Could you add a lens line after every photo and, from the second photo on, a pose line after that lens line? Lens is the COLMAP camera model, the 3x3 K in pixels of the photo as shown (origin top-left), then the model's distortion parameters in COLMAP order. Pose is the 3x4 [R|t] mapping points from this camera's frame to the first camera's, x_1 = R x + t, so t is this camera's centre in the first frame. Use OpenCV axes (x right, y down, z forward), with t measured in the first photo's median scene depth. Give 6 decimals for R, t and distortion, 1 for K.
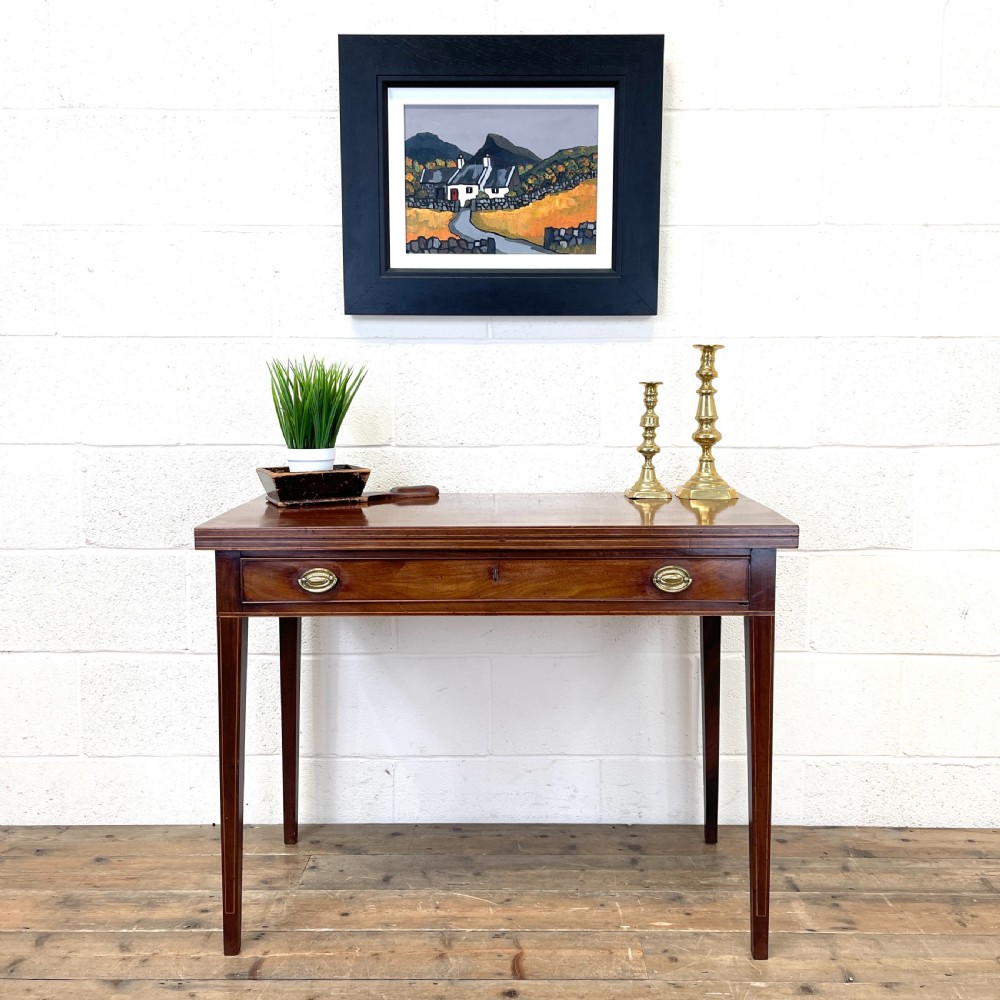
lens RADIAL K [[1014.9, 0, 504.1], [0, 1014.9, 503.5], [0, 0, 1]] dist [0.032454, 0.000000]
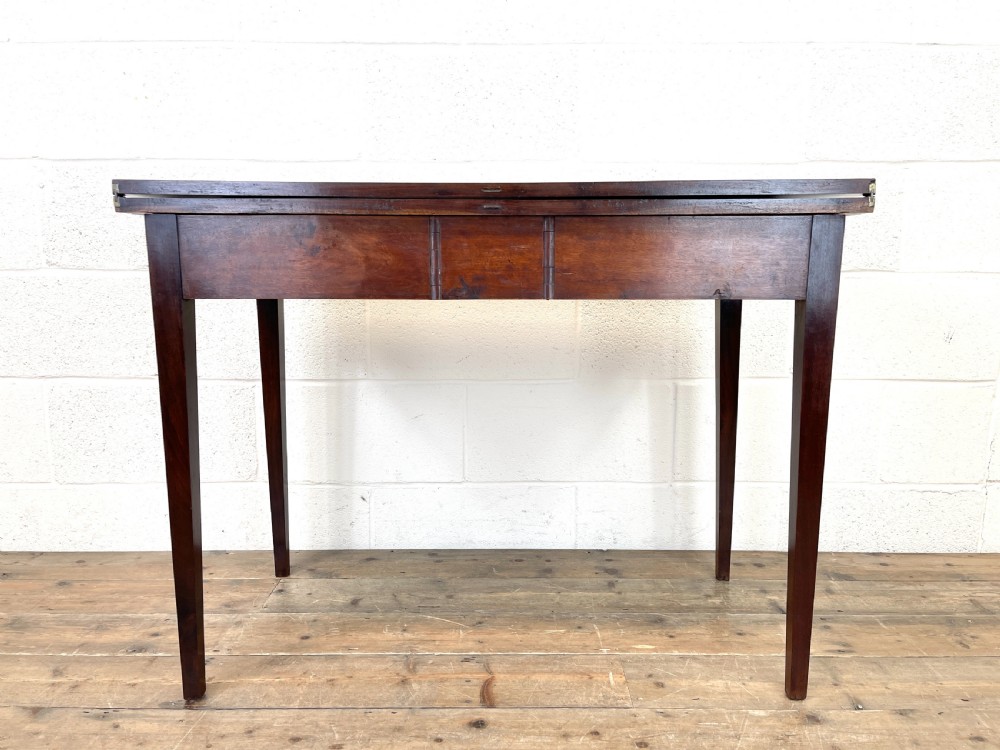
lens RADIAL K [[757.6, 0, 499.6], [0, 757.6, 380.5], [0, 0, 1]] dist [0.069201, -0.086936]
pose [[0.999986, 0.000620, 0.005166, 0.017643], [-0.000892, 0.998605, 0.052792, 0.122978], [-0.005126, -0.052796, 0.998592, 0.294821]]
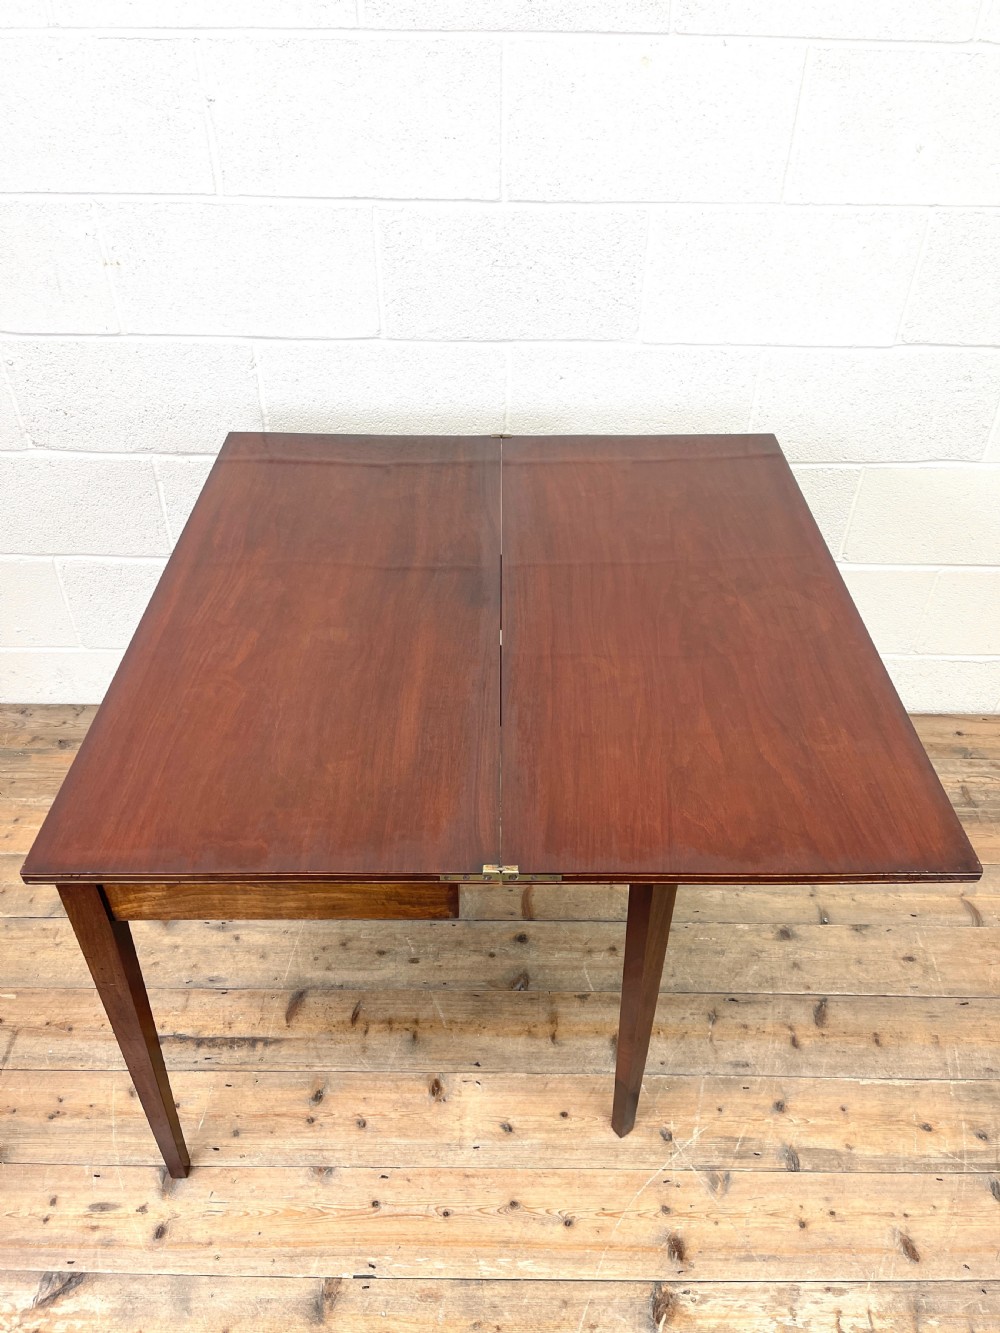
lens RADIAL K [[1009.9, 0, 502.0], [0, 1009.9, 671.7], [0, 0, 1]] dist [0.069201, -0.086936]
pose [[0.999872, 0.005619, 0.014996, -0.027322], [-0.012797, 0.843323, 0.537255, -0.300417], [-0.009627, -0.537378, 0.843287, 0.180667]]
